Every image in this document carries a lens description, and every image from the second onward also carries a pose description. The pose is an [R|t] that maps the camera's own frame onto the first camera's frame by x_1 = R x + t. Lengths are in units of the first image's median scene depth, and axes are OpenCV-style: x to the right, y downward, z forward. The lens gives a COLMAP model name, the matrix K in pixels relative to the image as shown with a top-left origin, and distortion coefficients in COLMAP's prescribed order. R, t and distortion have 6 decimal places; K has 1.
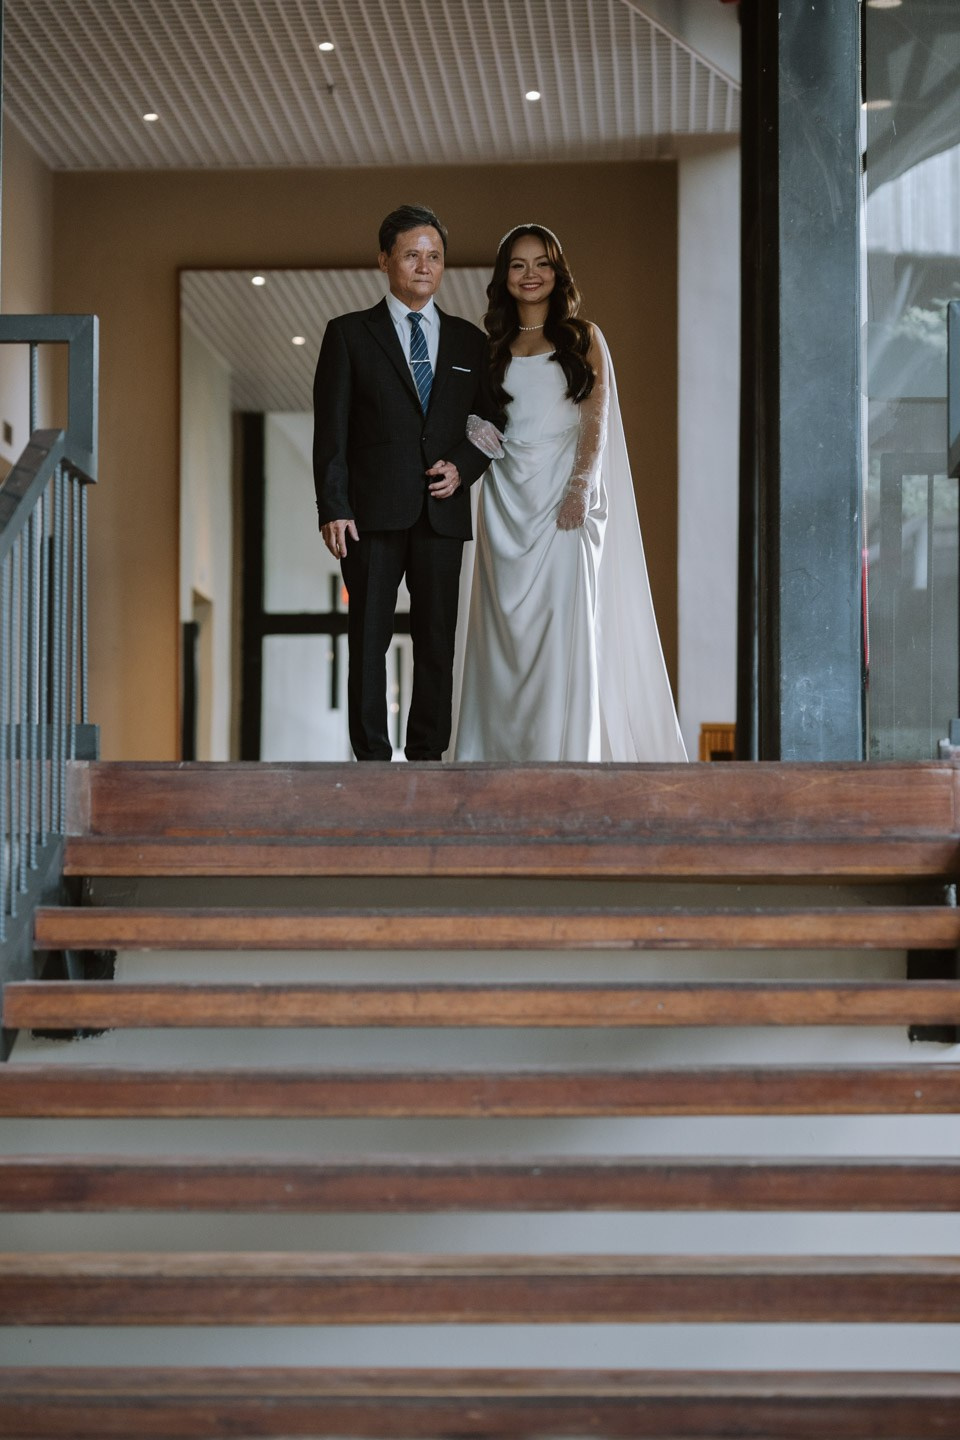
lens RADIAL K [[3430.2, 0, 479.8], [0, 3430.2, 736.7], [0, 0, 1]] dist [0.148344, -0.286088]
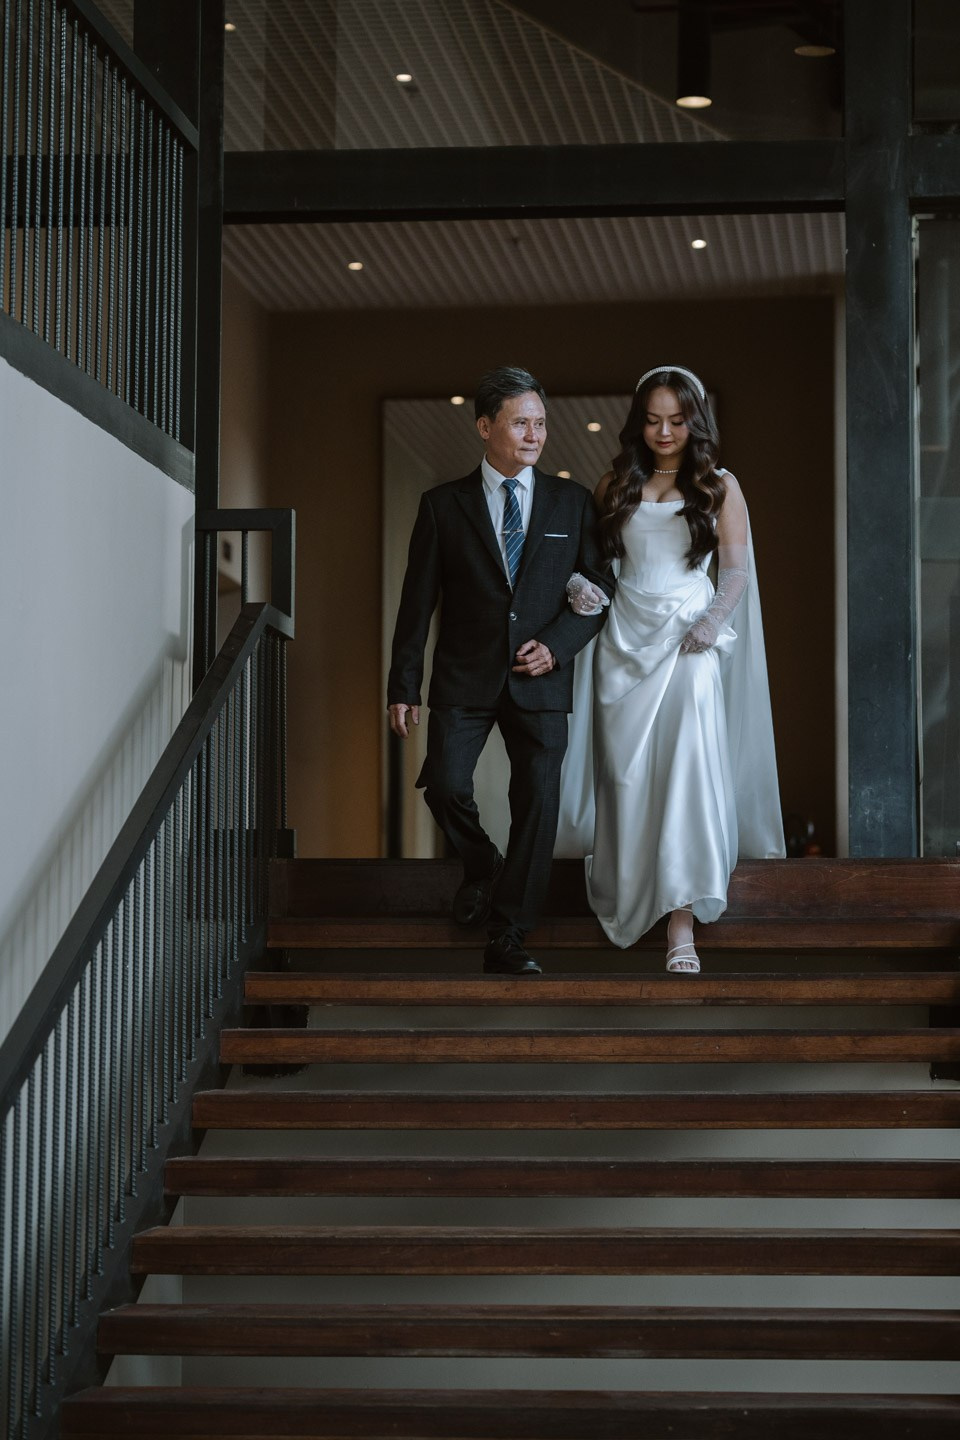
lens RADIAL K [[3413.9, 0, 480.0], [0, 3413.9, 720.0], [0, 0, 1]] dist [0.143854, 0.061390]
pose [[0.998021, -0.004438, -0.062717, 0.042265], [0.002727, 0.999622, -0.027344, -0.010599], [0.062815, 0.027119, 0.997657, -0.296723]]
